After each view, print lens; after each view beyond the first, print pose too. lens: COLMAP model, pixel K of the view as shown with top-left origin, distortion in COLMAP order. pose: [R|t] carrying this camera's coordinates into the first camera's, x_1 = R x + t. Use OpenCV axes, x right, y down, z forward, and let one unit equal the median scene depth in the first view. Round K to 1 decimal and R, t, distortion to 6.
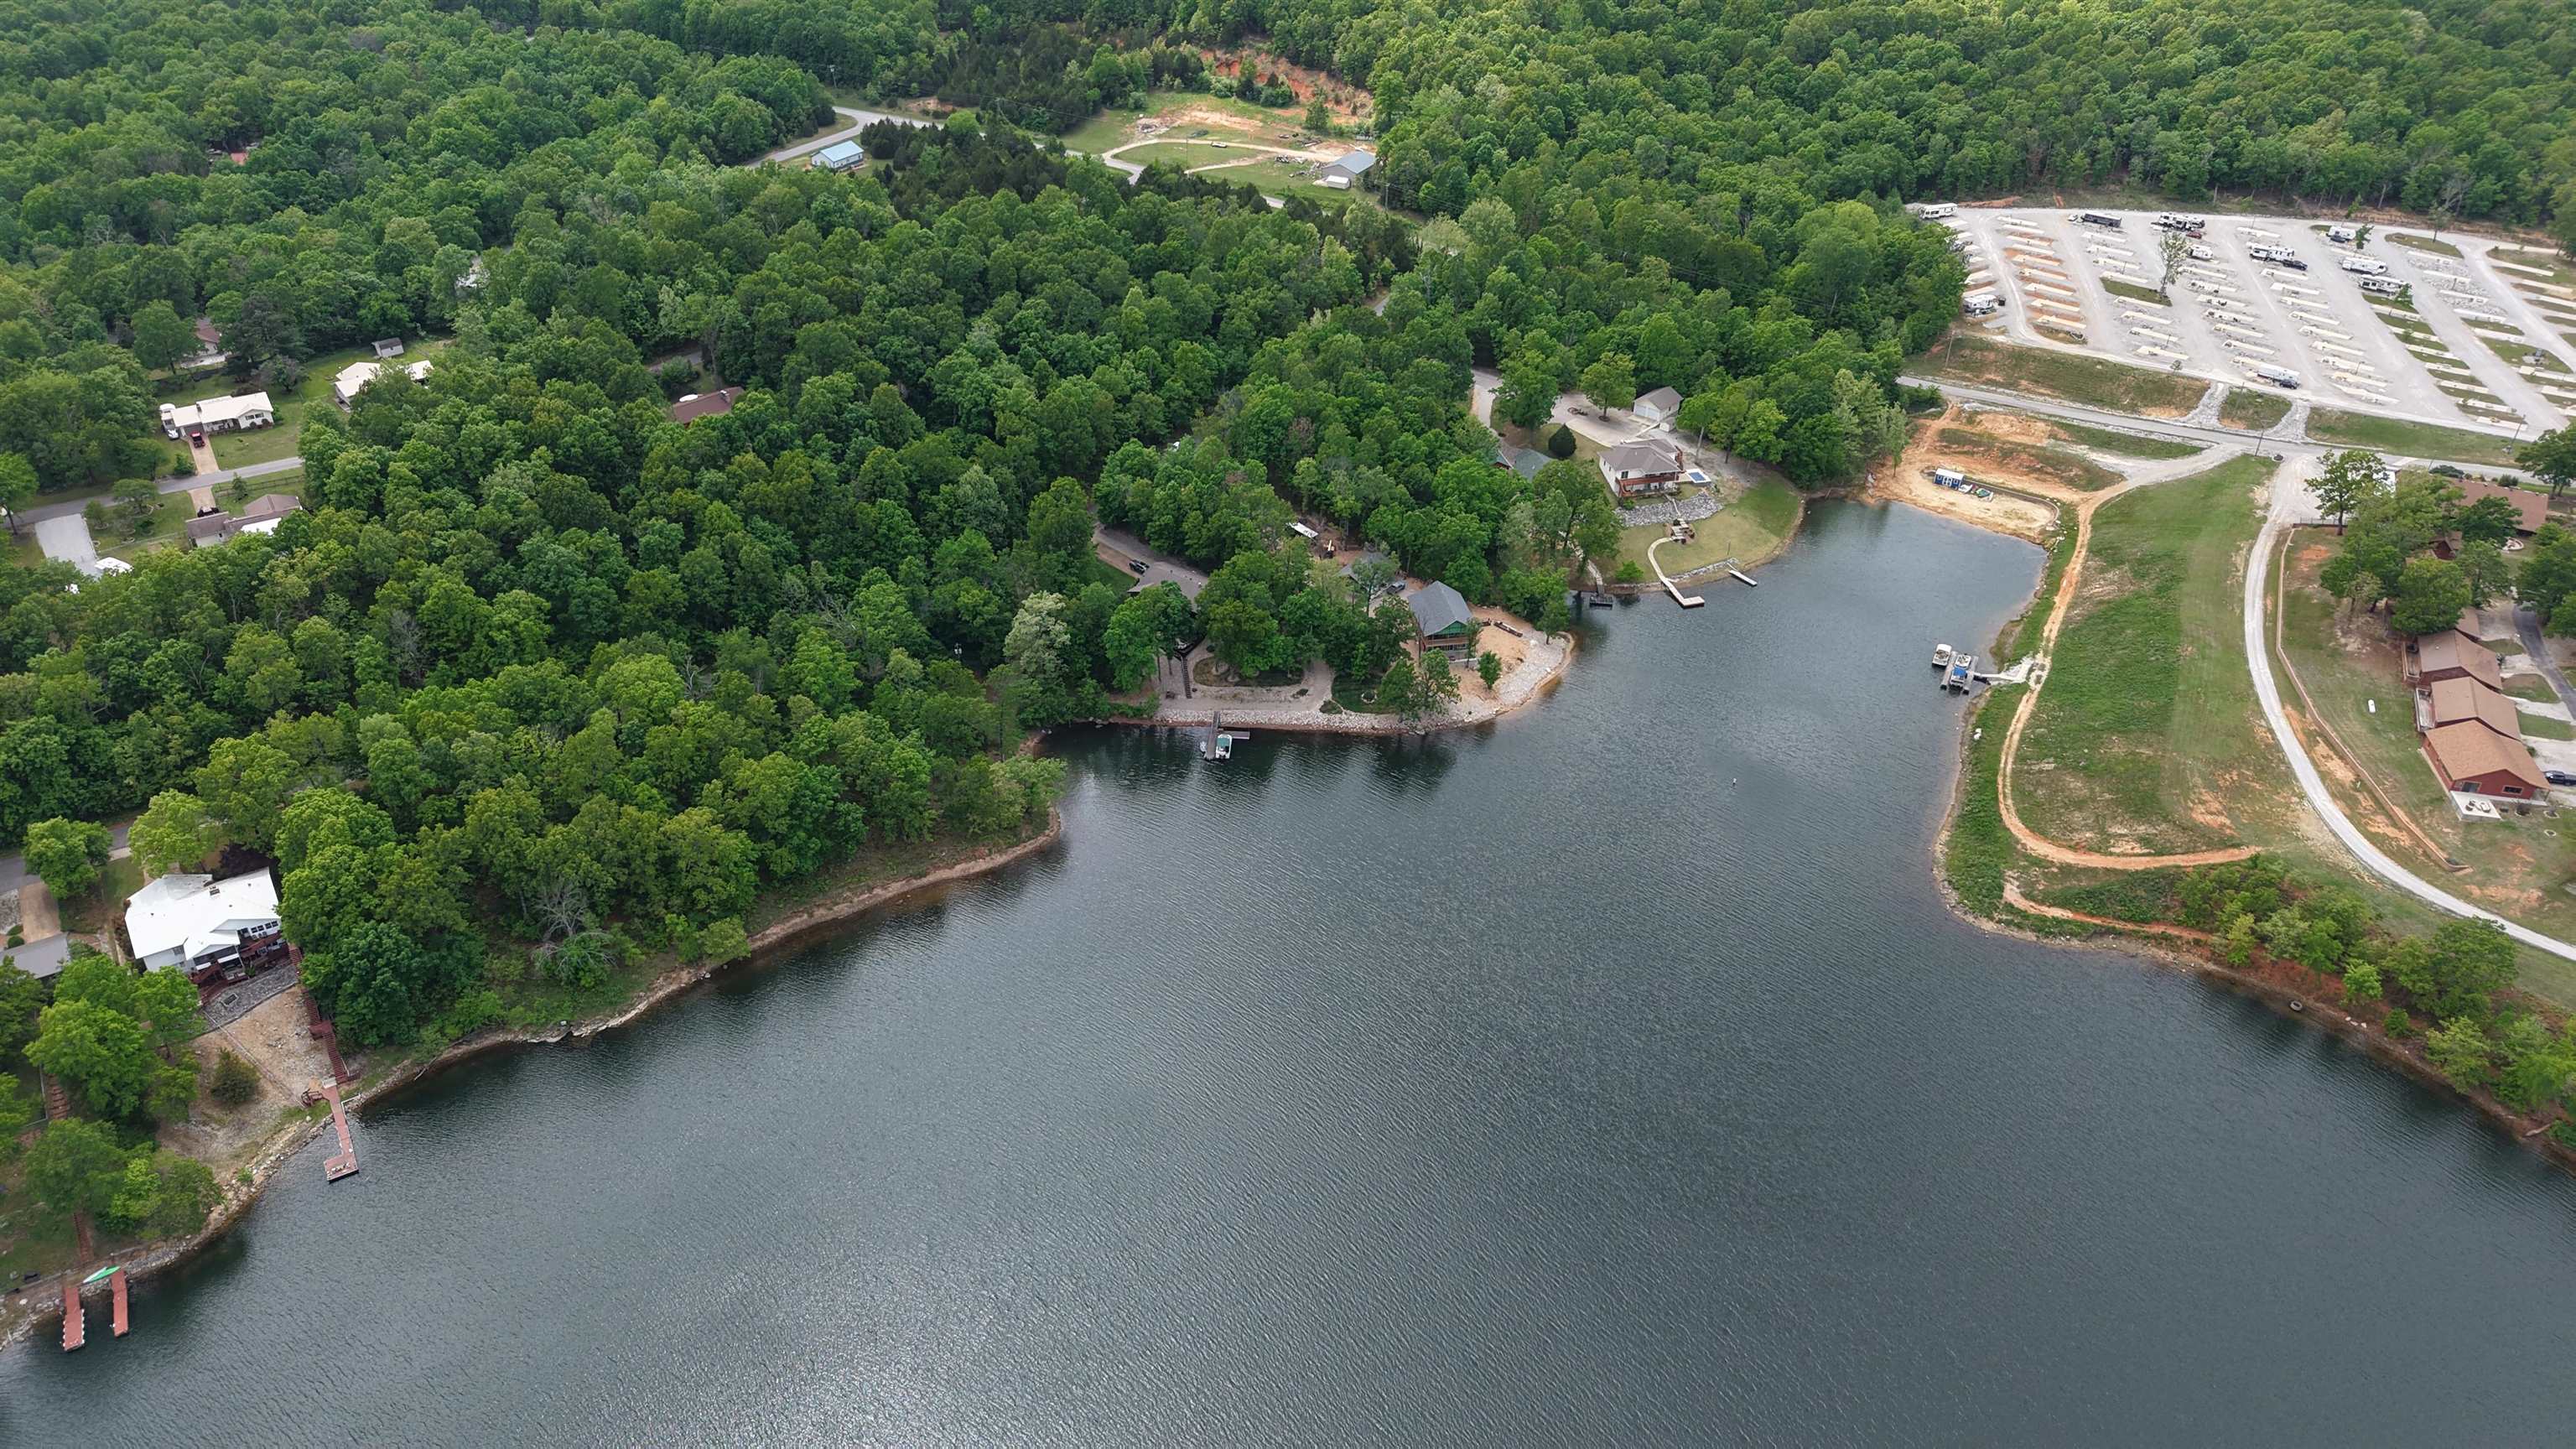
lens RADIAL K [[1740.1, 0, 1288.0], [0, 1740.1, 724.5], [0, 0, 1]] dist [0.009445, -0.007514]
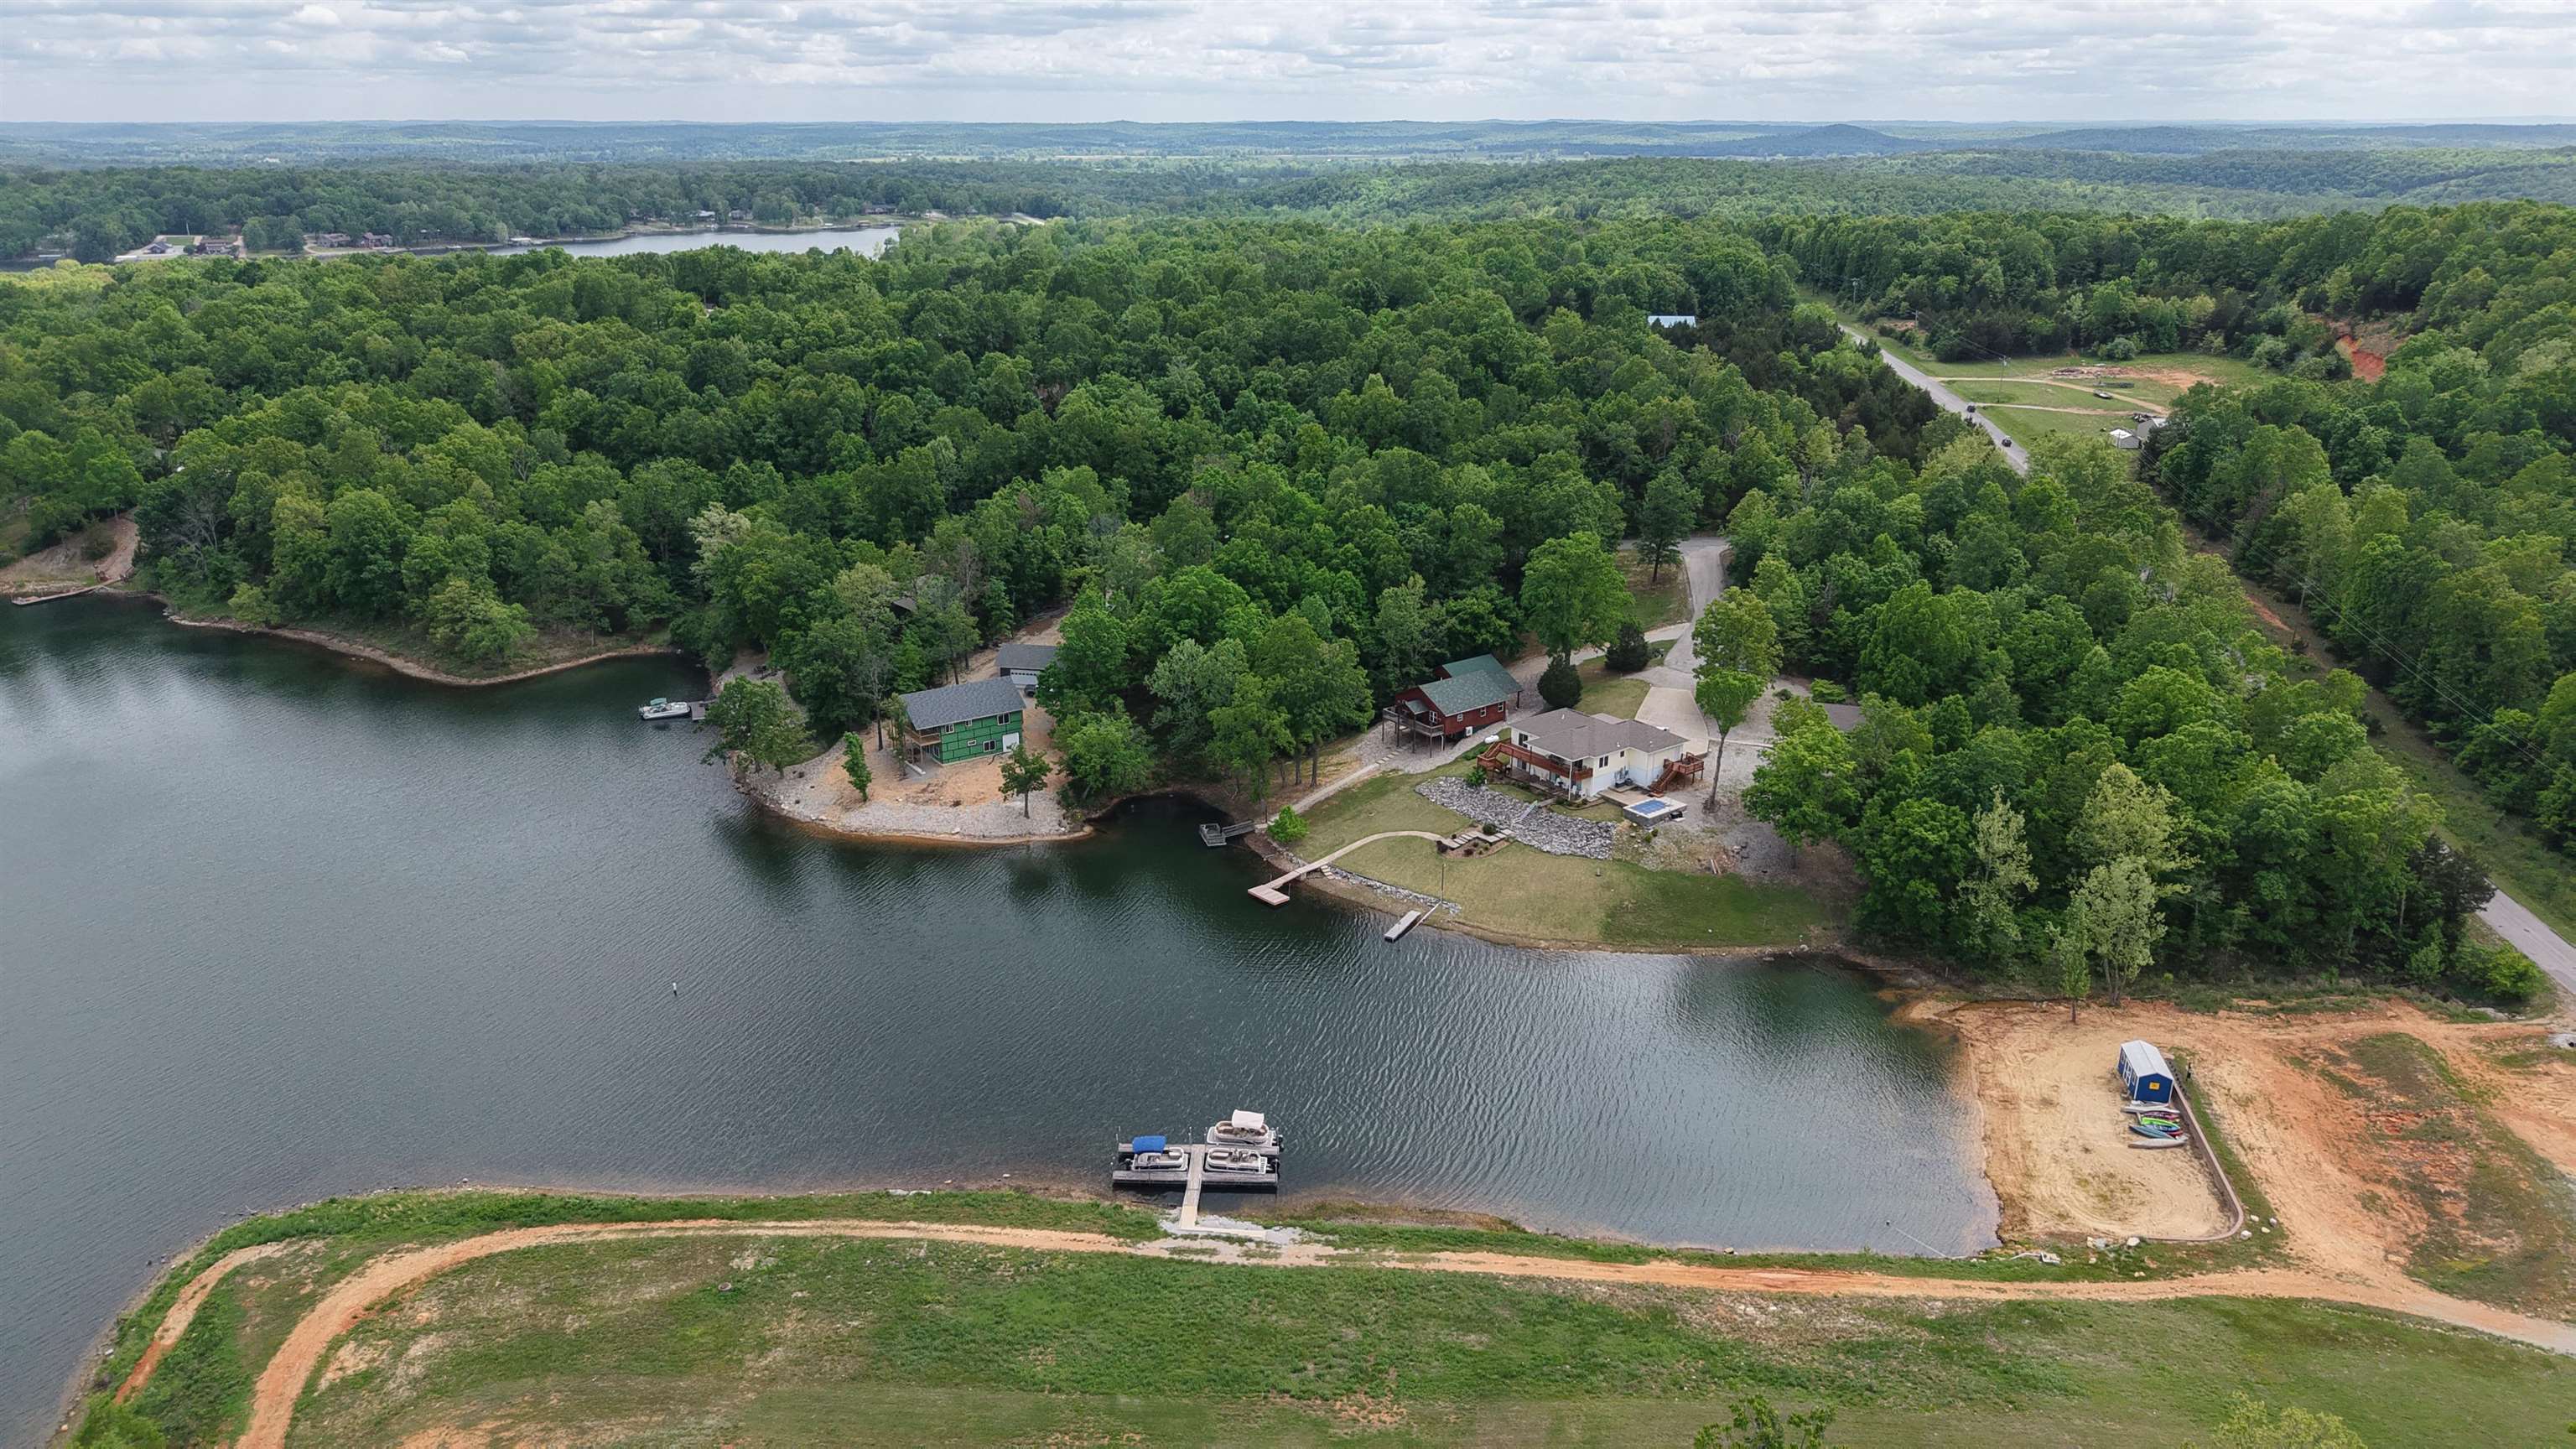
lens RADIAL K [[1740.1, 0, 1288.0], [0, 1740.1, 724.5], [0, 0, 1]] dist [0.009445, -0.007514]
pose [[0.409213, 0.289239, -0.865382, 0.746389], [-0.499475, 0.864716, 0.052830, -0.161810], [0.763590, 0.410618, 0.498320, 0.761244]]
